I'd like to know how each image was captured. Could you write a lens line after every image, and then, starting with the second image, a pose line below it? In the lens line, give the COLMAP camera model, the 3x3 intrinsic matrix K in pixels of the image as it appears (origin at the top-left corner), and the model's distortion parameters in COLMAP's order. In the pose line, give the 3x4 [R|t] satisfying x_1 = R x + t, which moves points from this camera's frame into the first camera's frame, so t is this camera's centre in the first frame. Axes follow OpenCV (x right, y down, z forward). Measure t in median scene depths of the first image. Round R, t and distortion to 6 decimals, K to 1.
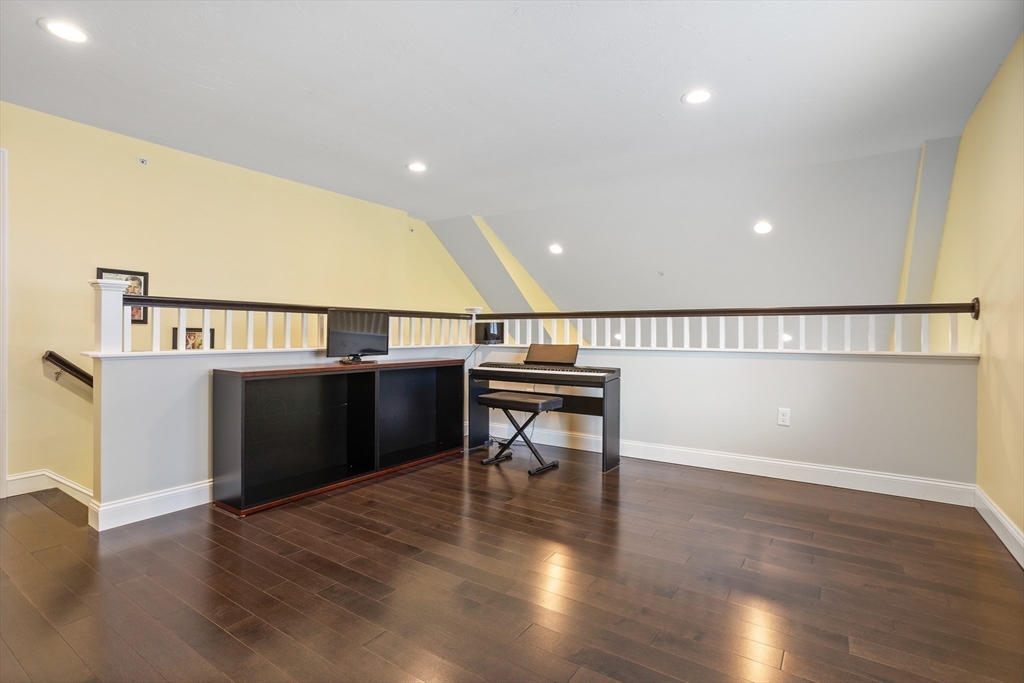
lens RADIAL K [[484.1, 0, 512.5], [0, 484.1, 333.7], [0, 0, 1]] dist [-0.005556, -0.002072]
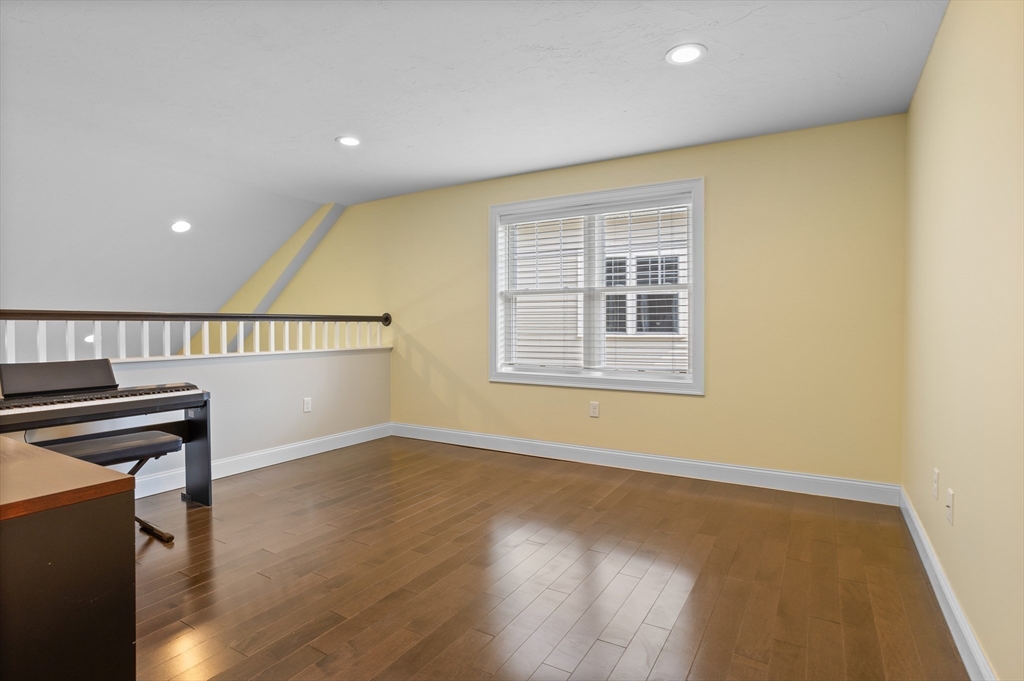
lens RADIAL K [[484.1, 0, 512.8], [0, 484.1, 336.4], [0, 0, 1]] dist [-0.005556, -0.002072]
pose [[-0.026300, -0.013570, 0.999562, -0.656315], [0.023602, 0.999621, 0.014192, -0.005652], [-0.999375, 0.023965, -0.025970, 0.507652]]
